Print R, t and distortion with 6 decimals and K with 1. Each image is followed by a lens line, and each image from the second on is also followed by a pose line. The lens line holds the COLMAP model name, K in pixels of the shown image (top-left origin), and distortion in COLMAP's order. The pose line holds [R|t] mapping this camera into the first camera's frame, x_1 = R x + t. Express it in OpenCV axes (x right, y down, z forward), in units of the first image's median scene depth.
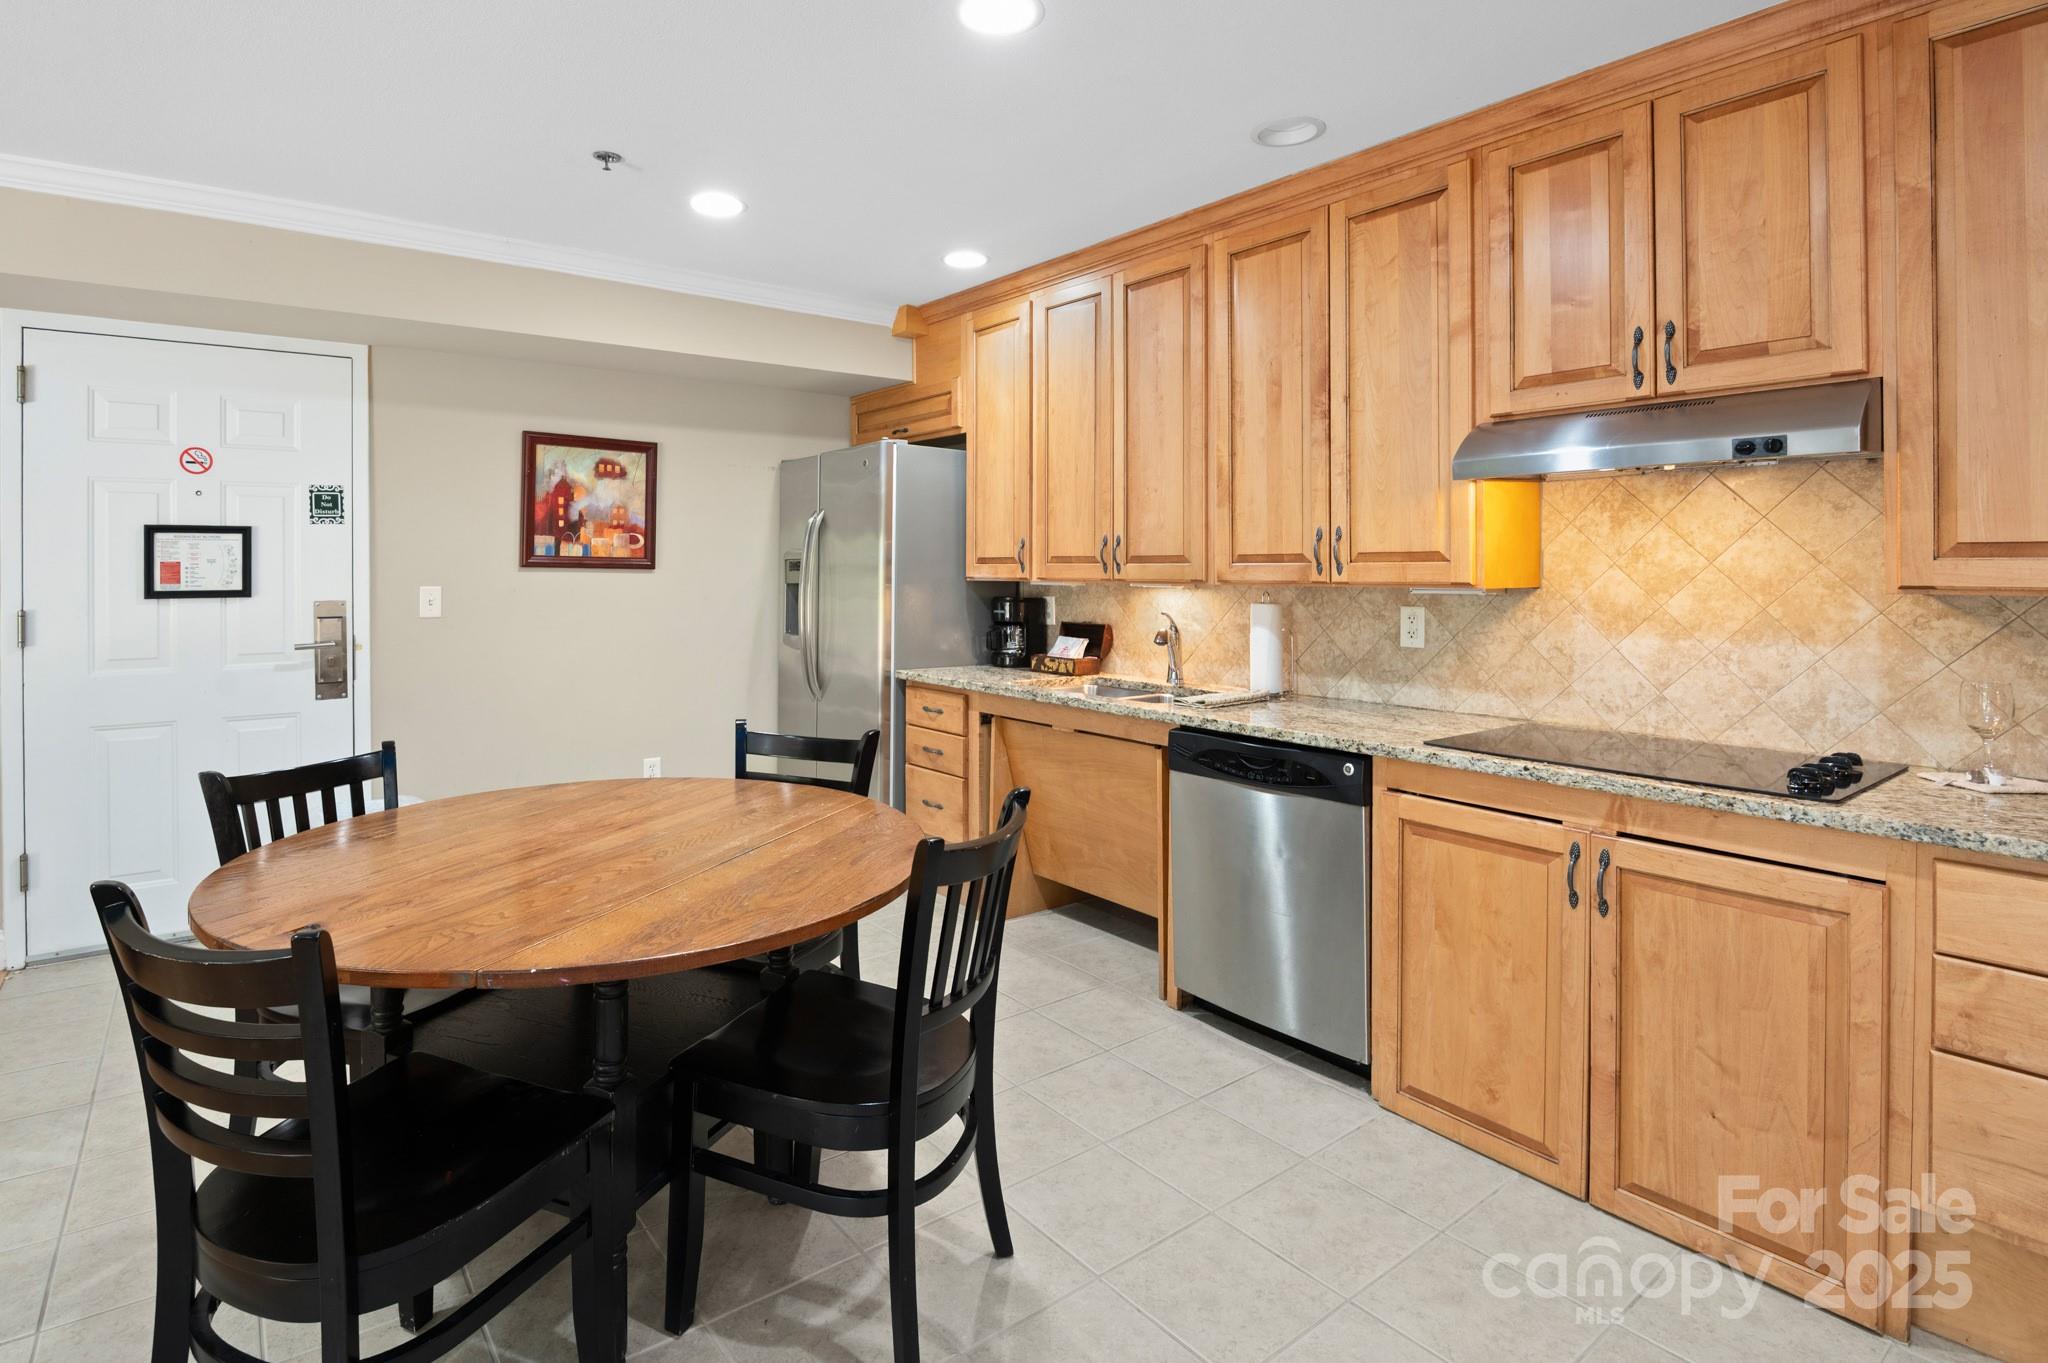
lens RADIAL K [[1045.9, 0, 980.7], [0, 1045.9, 568.0], [0, 0, 1]] dist [-0.003244, -0.001356]
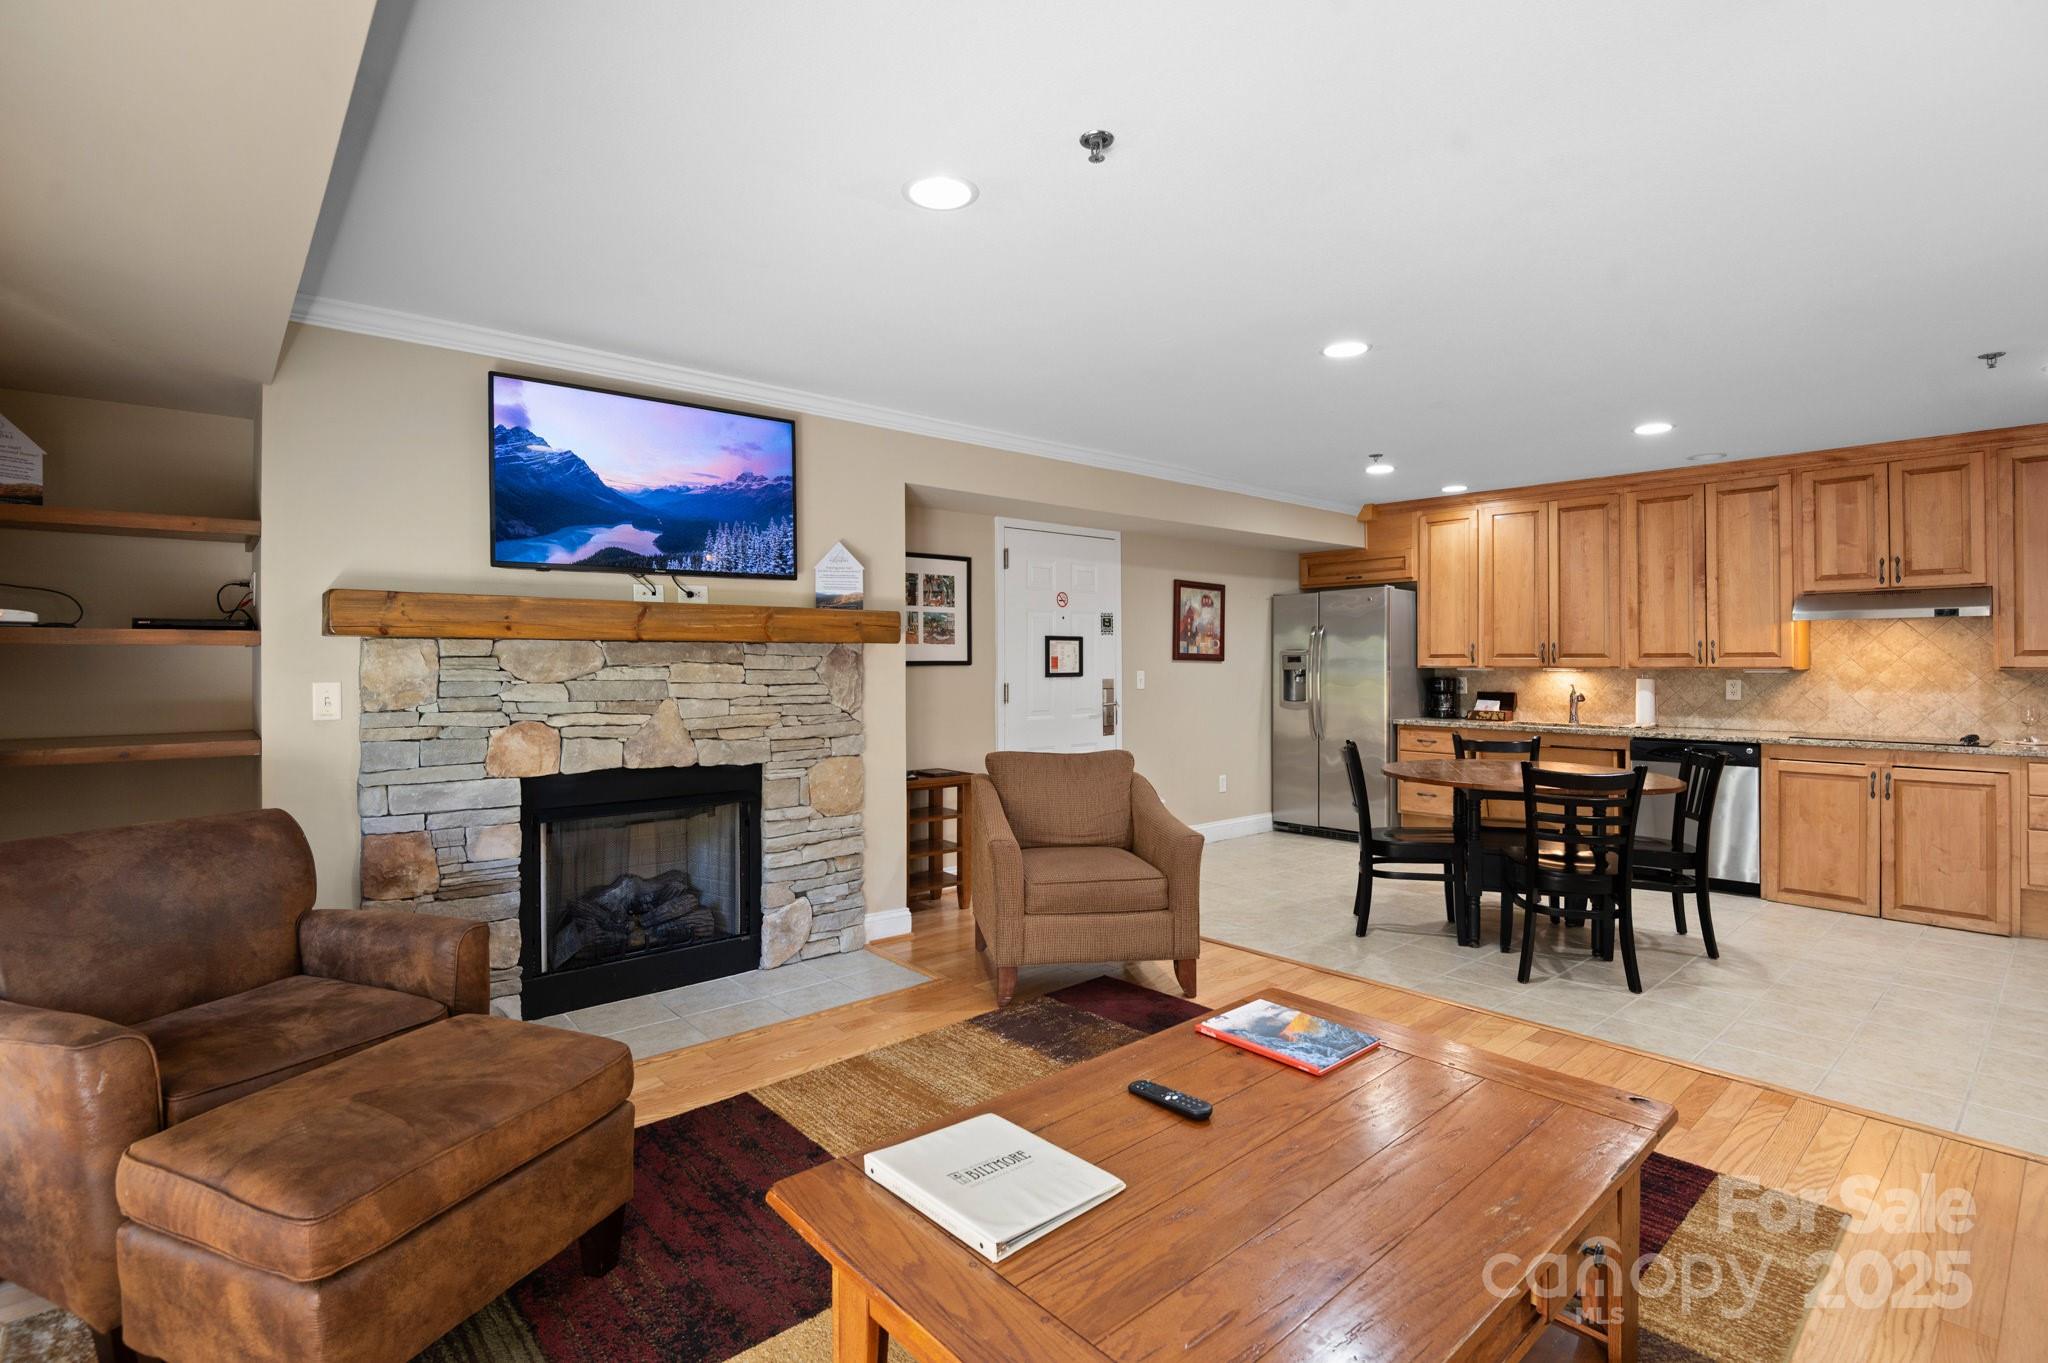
lens RADIAL K [[973.1, 0, 1059.8], [0, 973.1, 654.8], [0, 0, 1]] dist [-0.000940, -0.000471]
pose [[0.995543, 0.000979, 0.094306, -1.340132], [-0.000298, 0.999974, -0.007229, 0.004480], [-0.094310, 0.007168, 0.995517, -0.948341]]
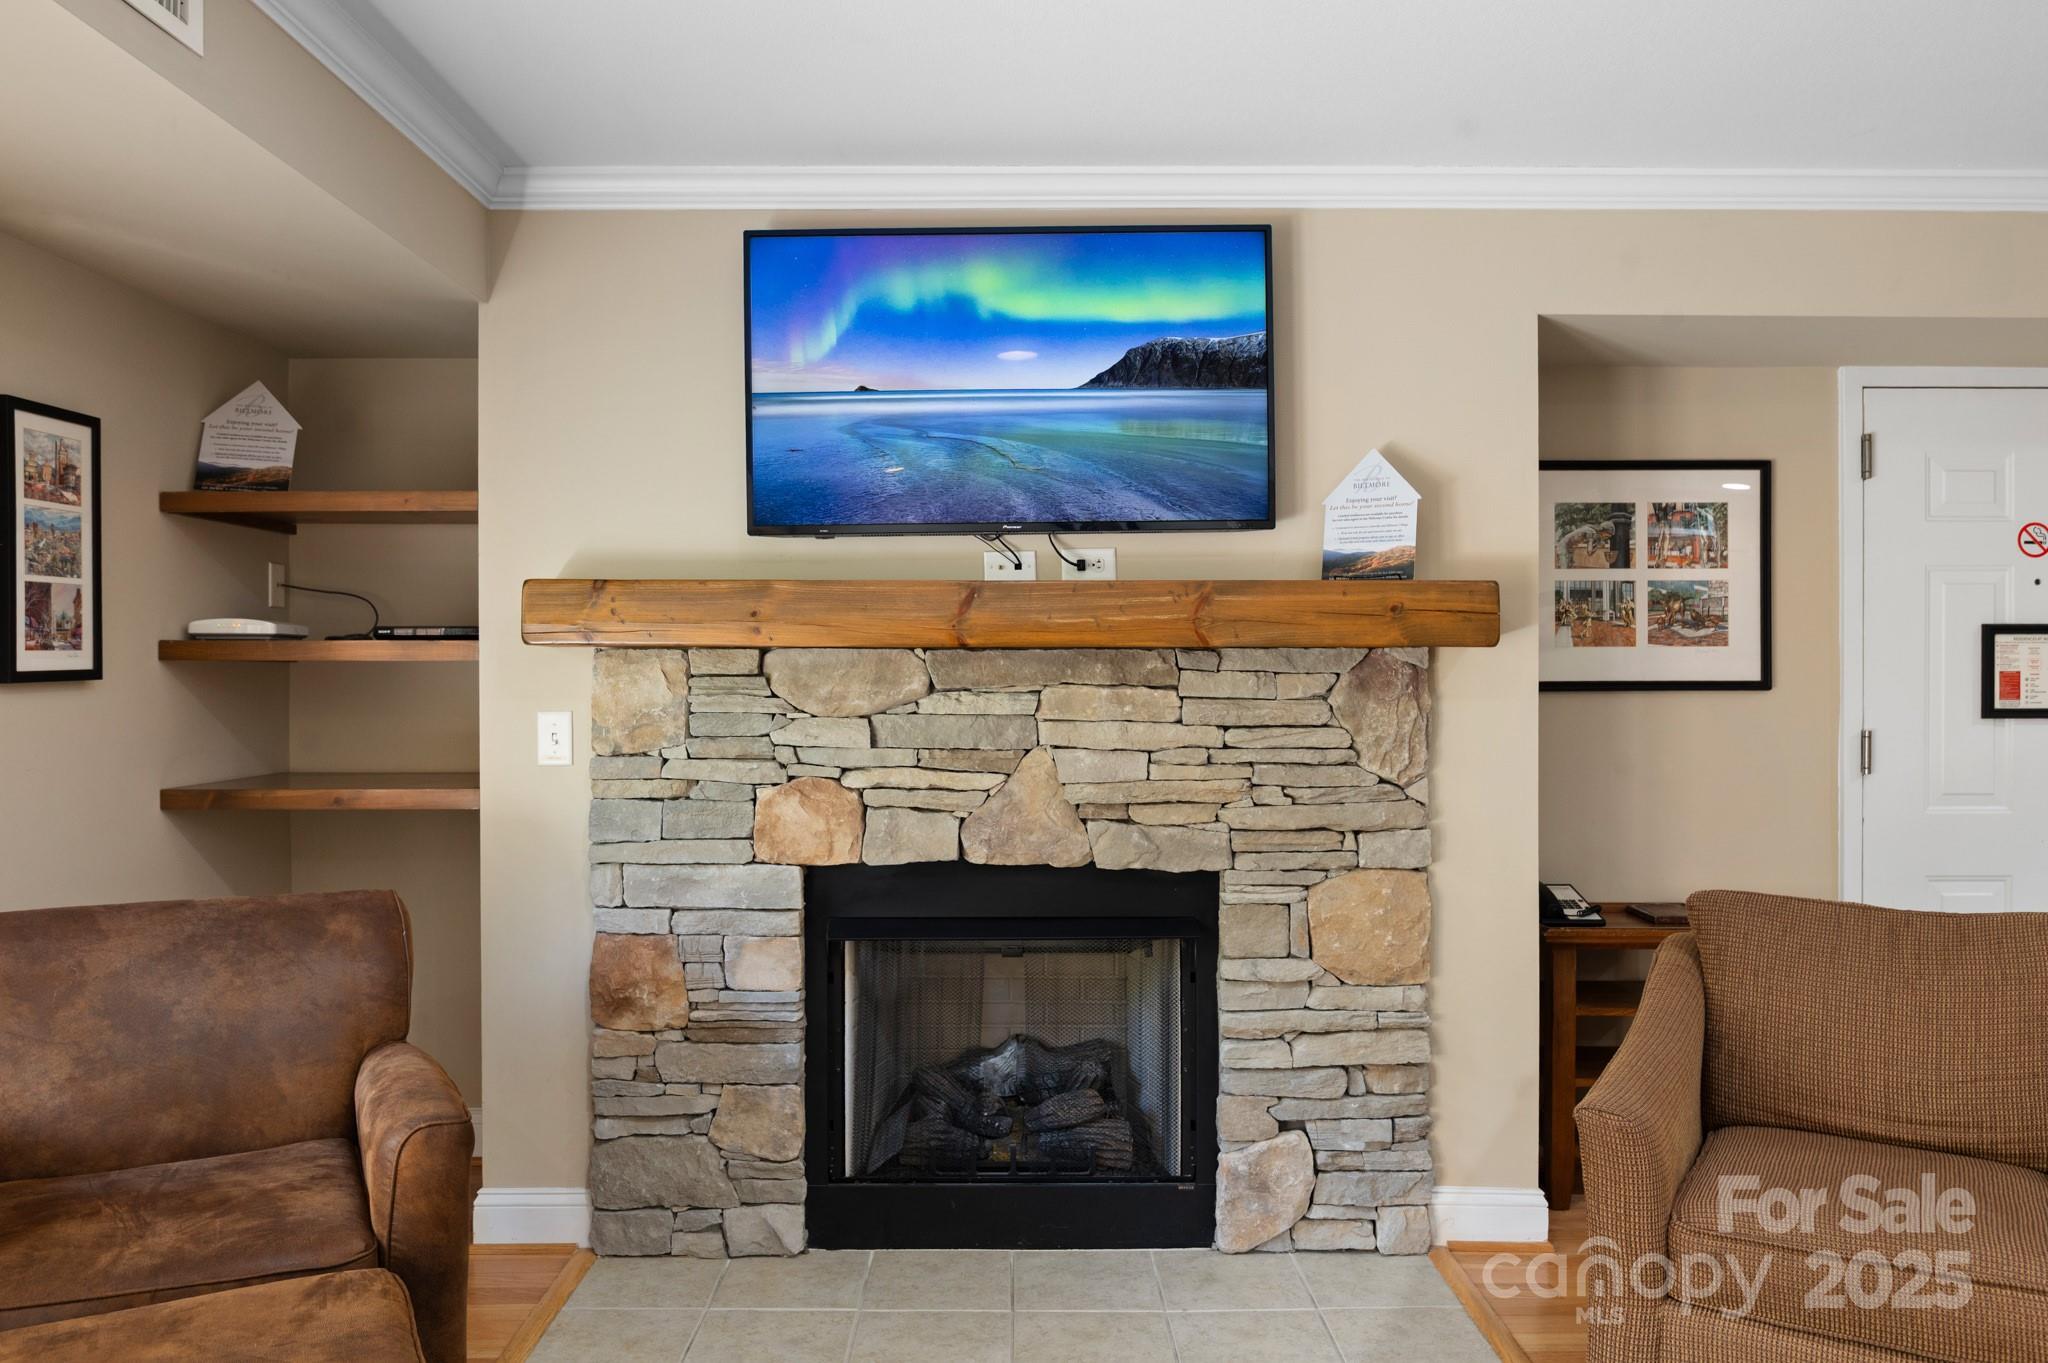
lens RADIAL K [[1483.9, 0, 1024.0], [0, 1483.9, 681.5], [0, 0, 1]] dist [-0.003368, -0.004211]
pose [[0.802234, 0.006355, -0.596976, -1.025755], [-0.002531, 0.999971, 0.007243, -0.006702], [0.597004, -0.004300, 0.802227, -0.466464]]
